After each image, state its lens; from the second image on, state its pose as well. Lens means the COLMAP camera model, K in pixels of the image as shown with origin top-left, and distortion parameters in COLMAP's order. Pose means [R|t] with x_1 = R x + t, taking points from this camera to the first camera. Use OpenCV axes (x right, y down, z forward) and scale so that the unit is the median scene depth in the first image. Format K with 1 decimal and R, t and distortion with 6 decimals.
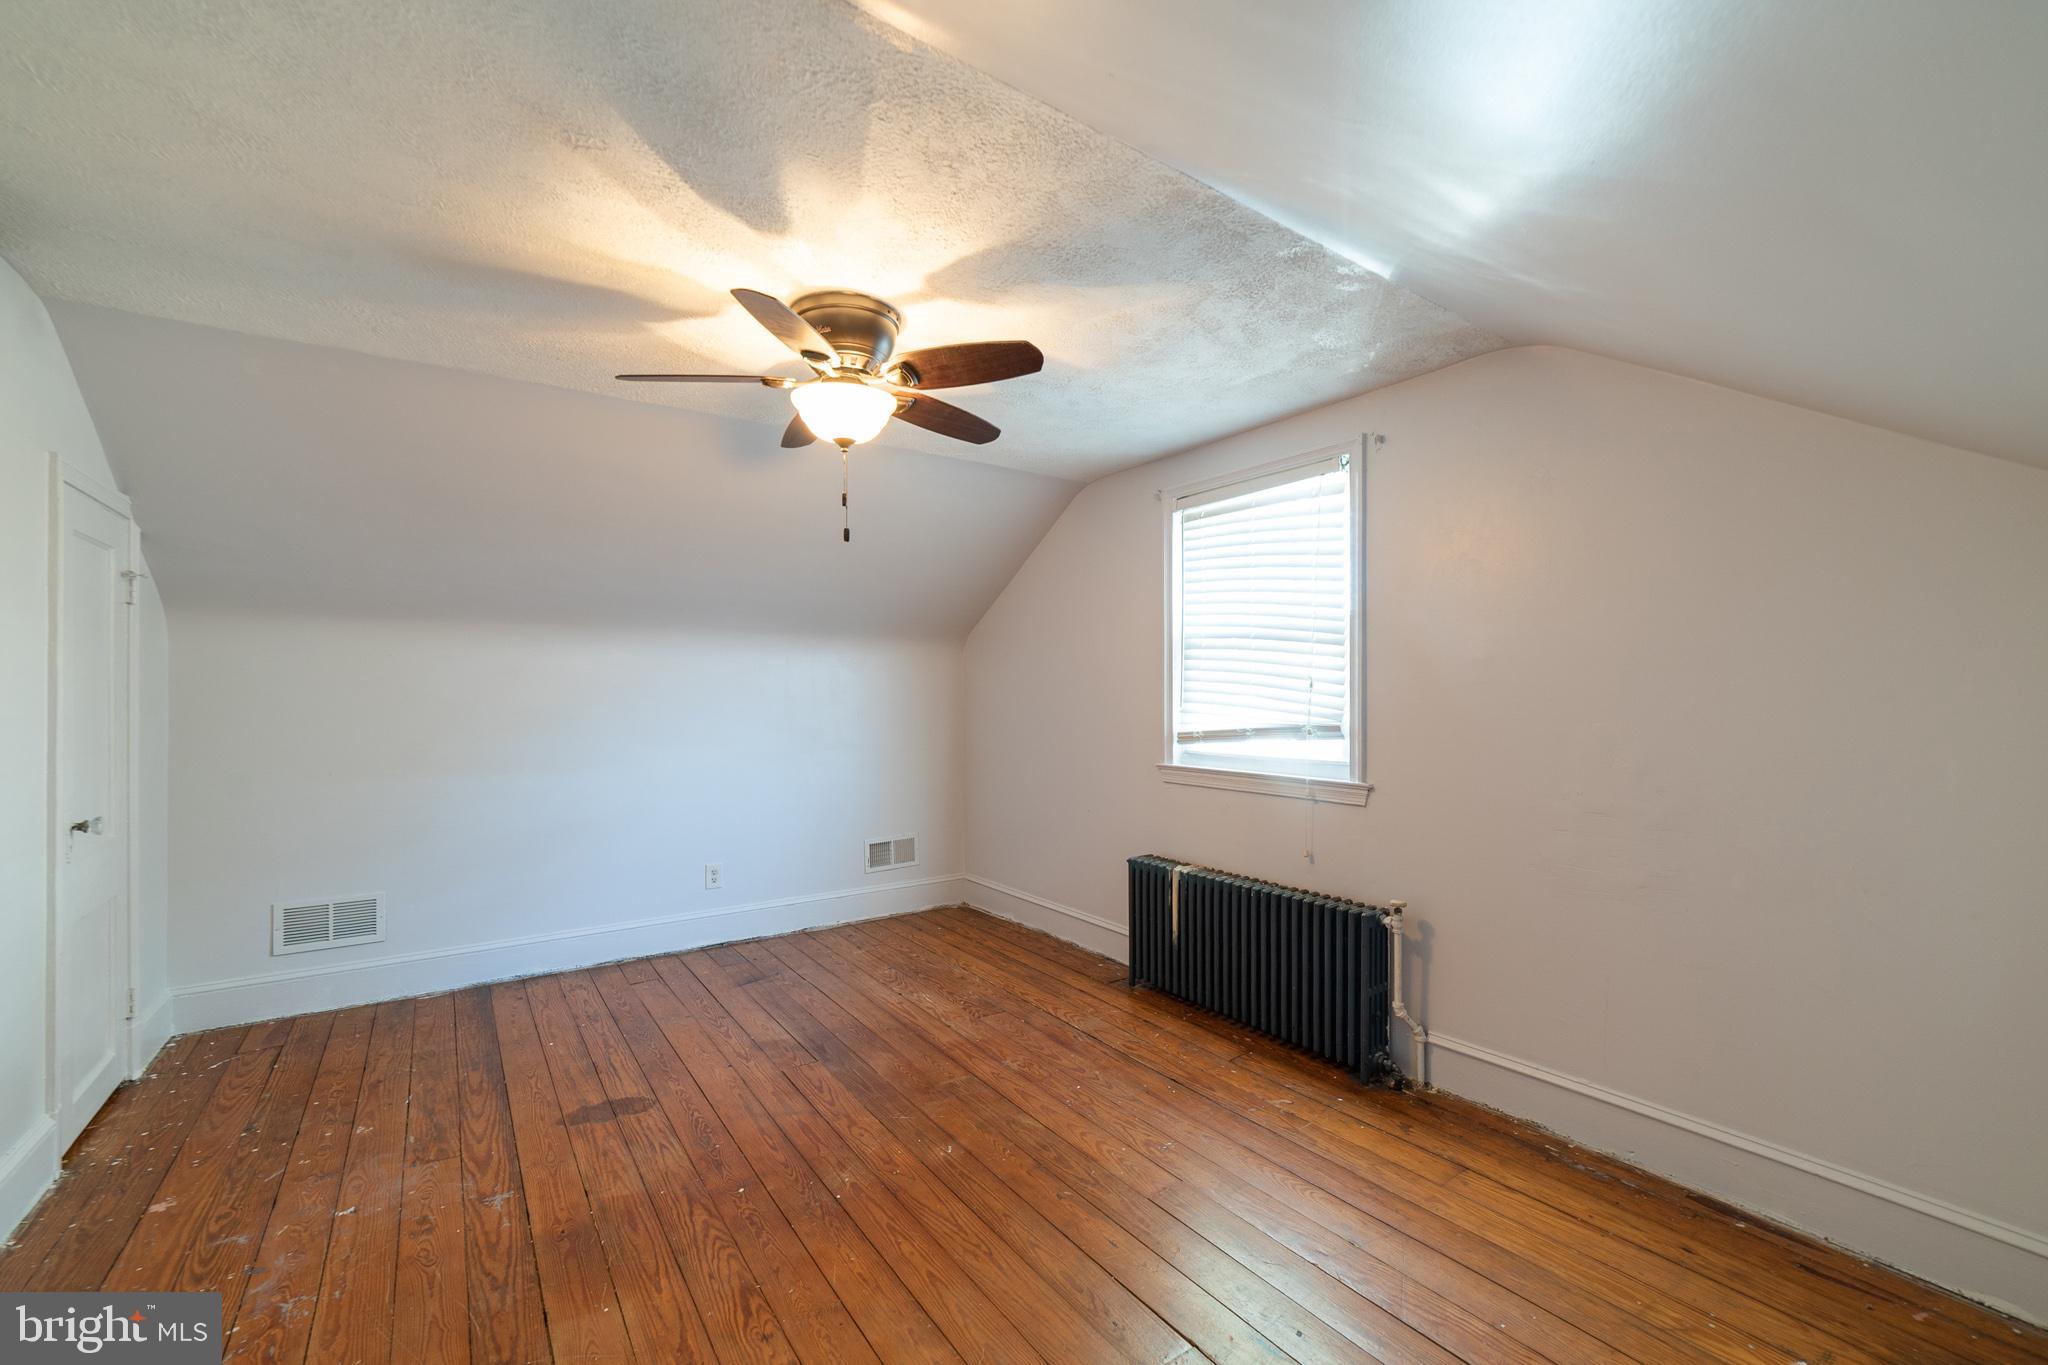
lens RADIAL K [[814.0, 0, 1017.8], [0, 814.0, 687.2], [0, 0, 1]] dist [-0.003771, 0.000465]
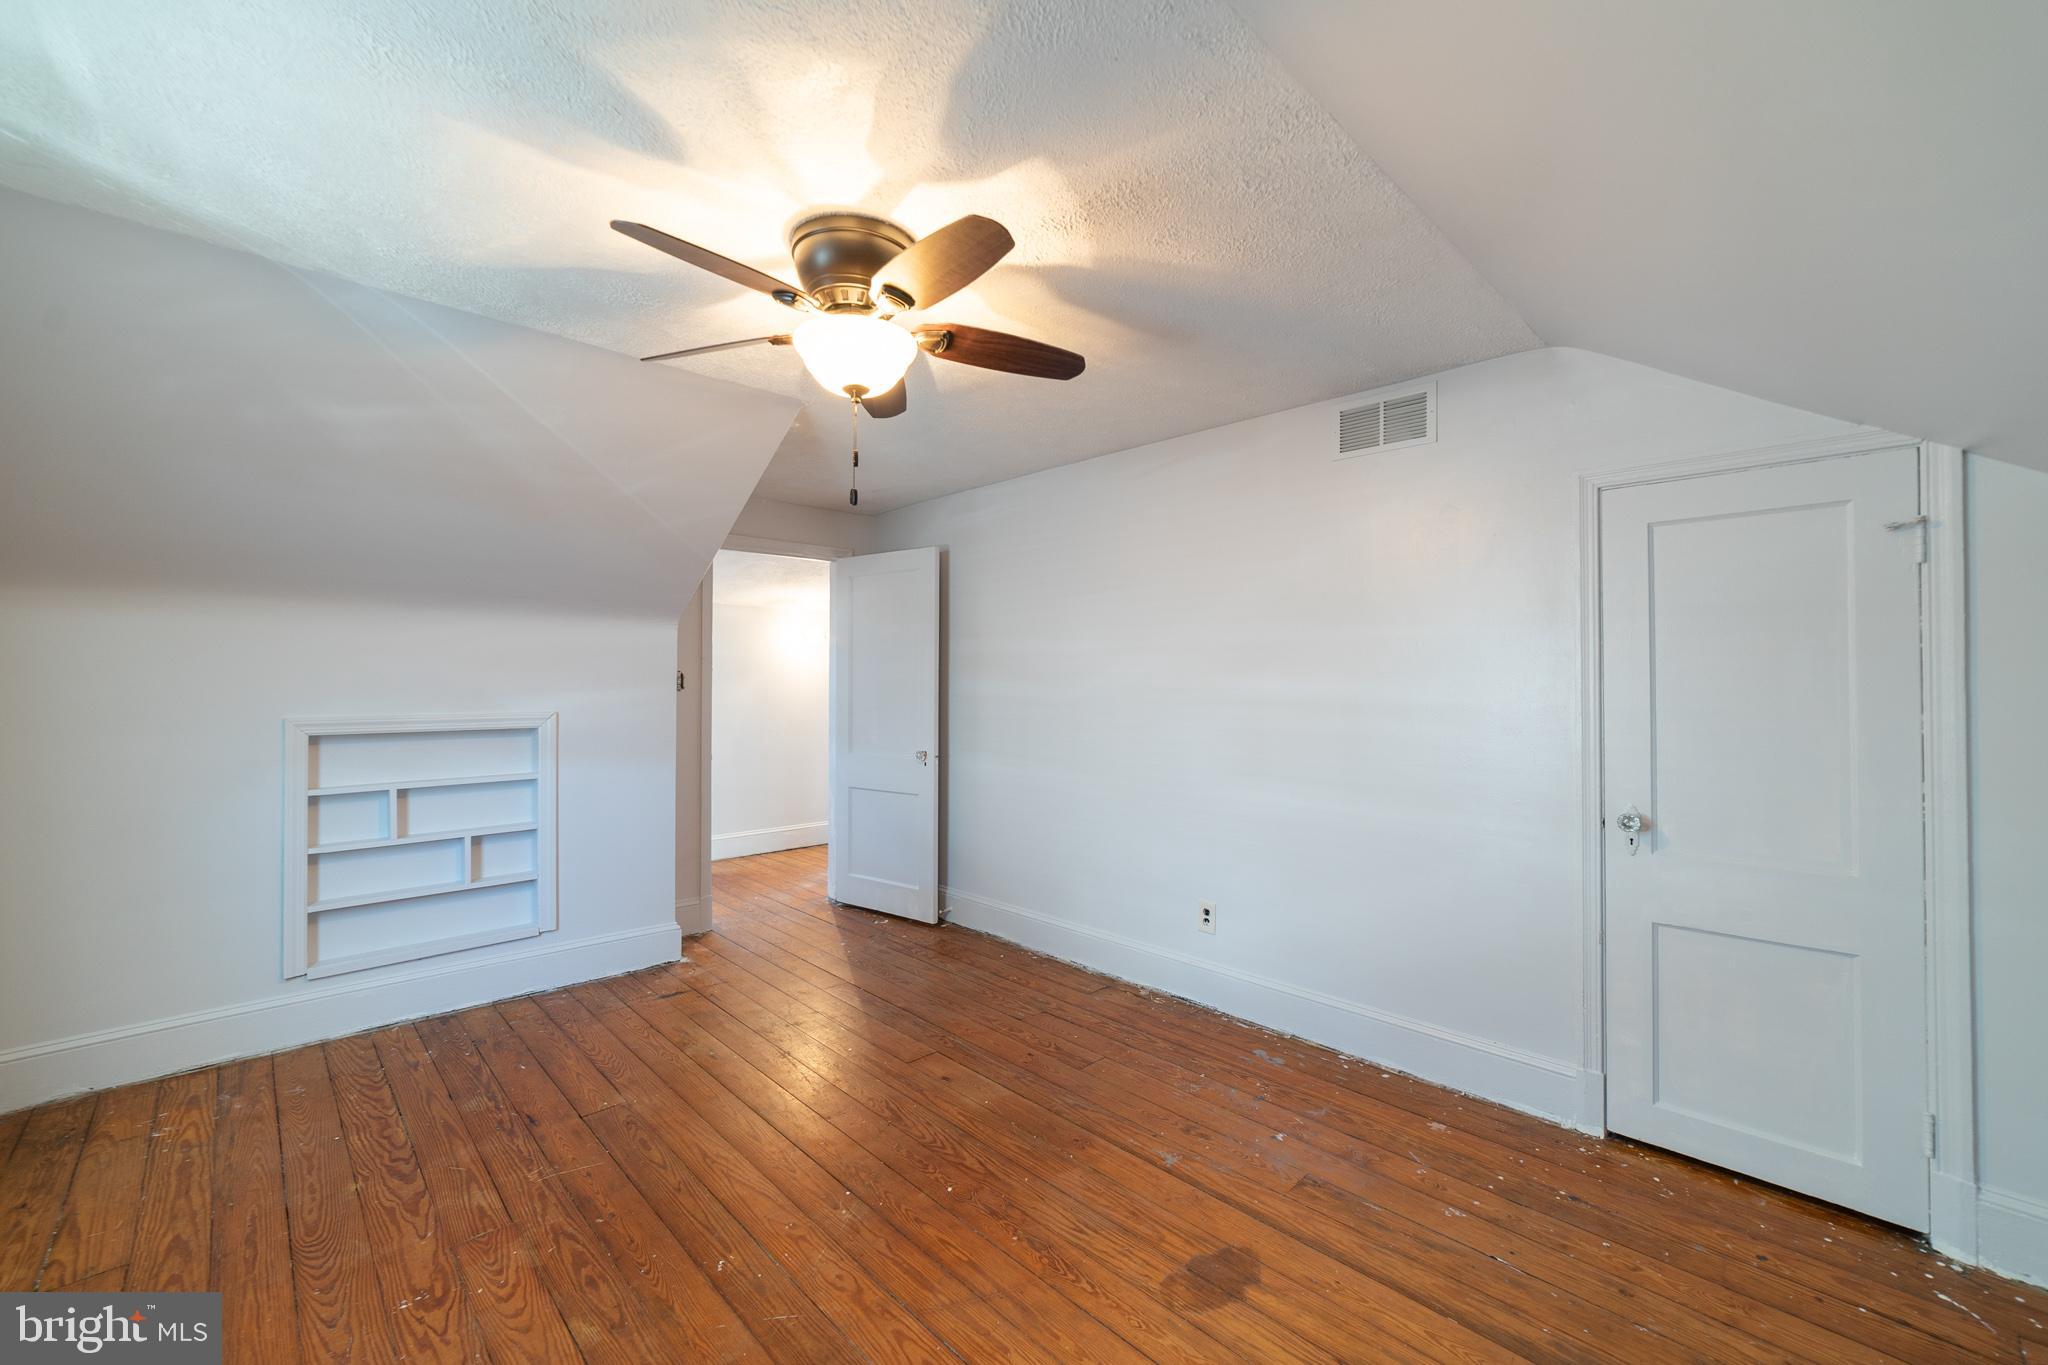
lens RADIAL K [[814.0, 0, 1040.4], [0, 814.0, 677.6], [0, 0, 1]] dist [-0.003771, 0.000465]
pose [[-0.984308, -0.002512, -0.176441, -0.243798], [-0.000447, 0.999931, -0.011744, 0.003619], [0.176459, -0.011481, -0.984241, 1.797748]]
